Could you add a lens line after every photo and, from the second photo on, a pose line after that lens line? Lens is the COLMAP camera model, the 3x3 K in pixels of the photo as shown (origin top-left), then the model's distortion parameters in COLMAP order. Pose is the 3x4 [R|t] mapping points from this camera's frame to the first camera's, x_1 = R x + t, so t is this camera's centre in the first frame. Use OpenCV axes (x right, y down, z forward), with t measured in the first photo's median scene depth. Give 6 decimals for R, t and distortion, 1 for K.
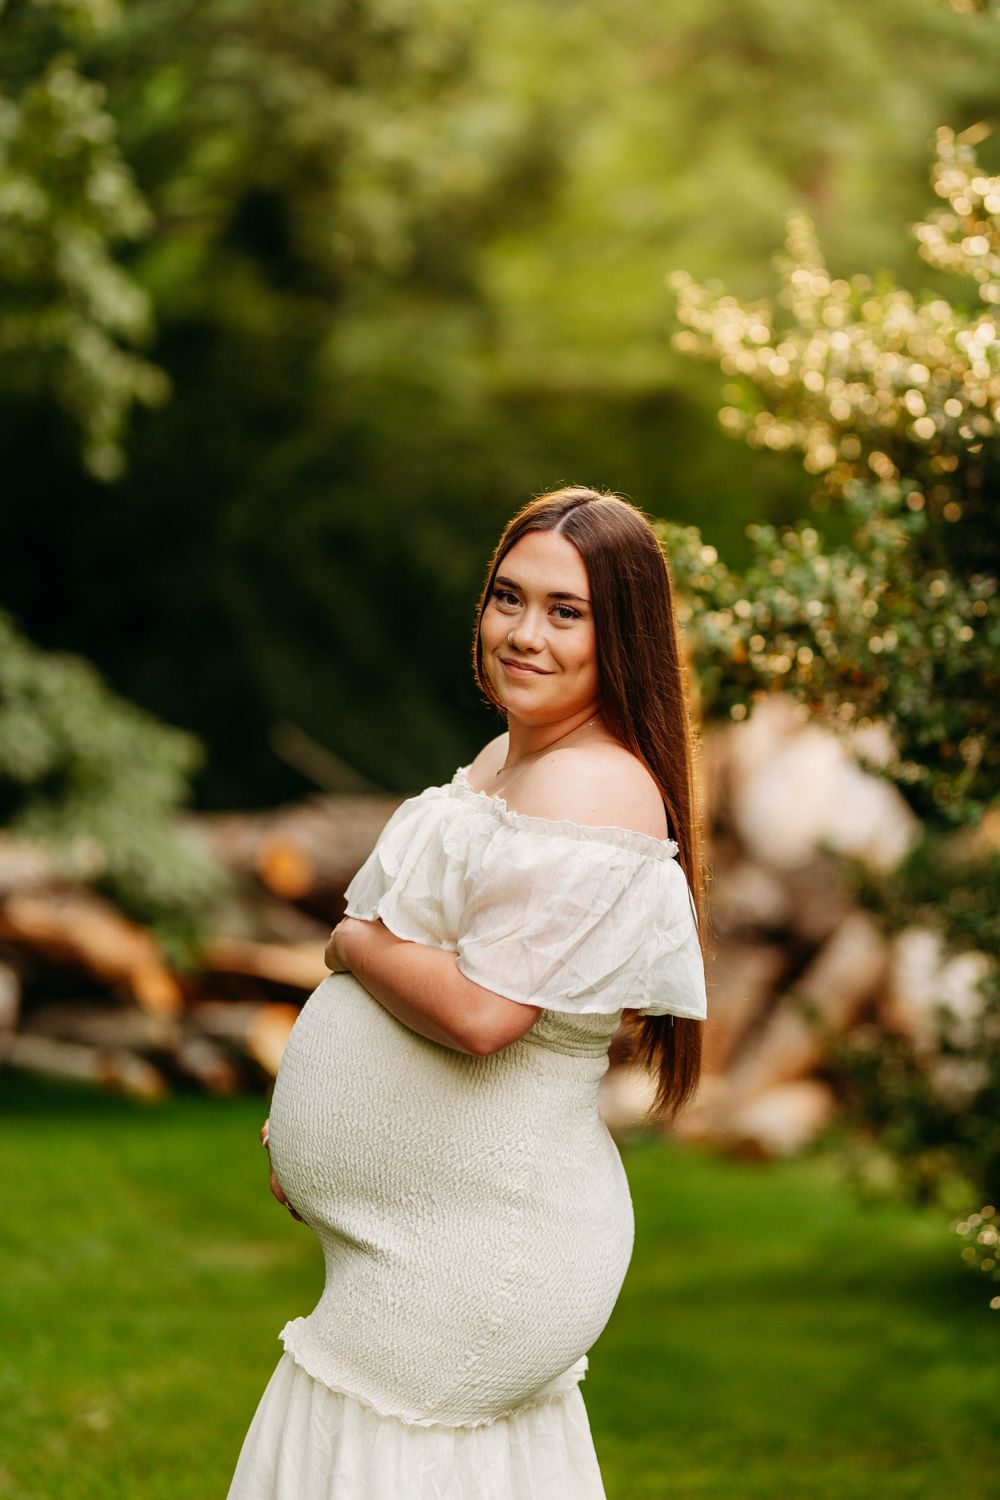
lens RADIAL K [[3677.9, 0, 501.9], [0, 3677.9, 749.6], [0, 0, 1]] dist [-0.097715, 0.000000]
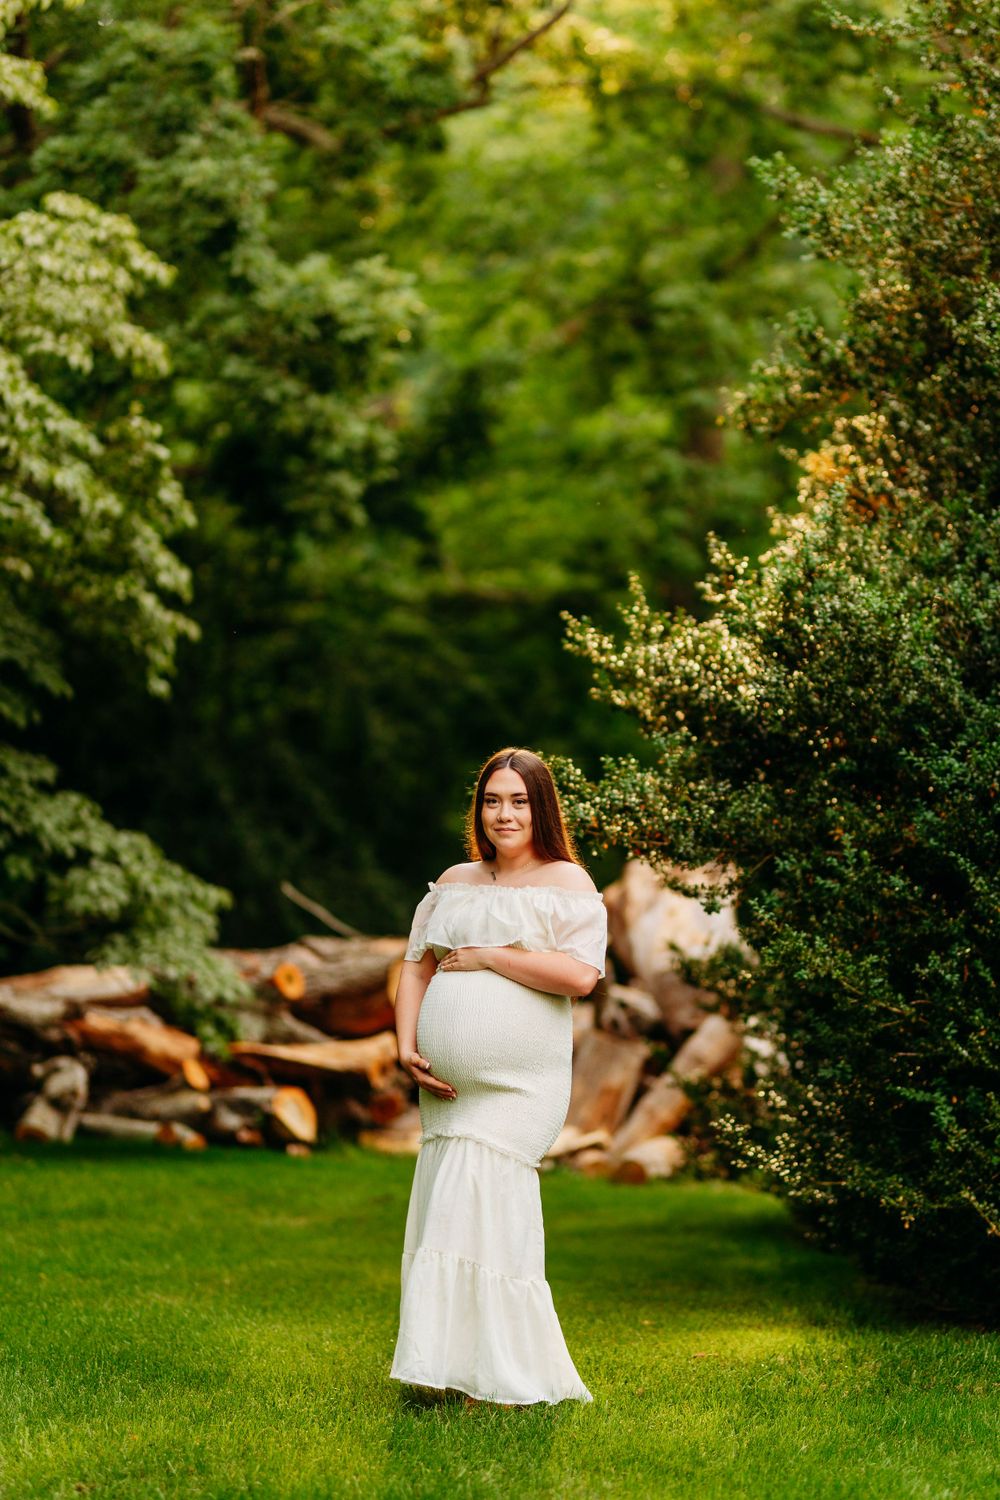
lens RADIAL K [[3677.9, 0, 499.6], [0, 3677.9, 751.1], [0, 0, 1]] dist [-0.097715, 0.000000]
pose [[0.999770, -0.006871, 0.020312, -0.010069], [0.007798, 0.998916, -0.045899, 0.010248], [-0.019974, 0.046047, 0.998740, -0.391667]]
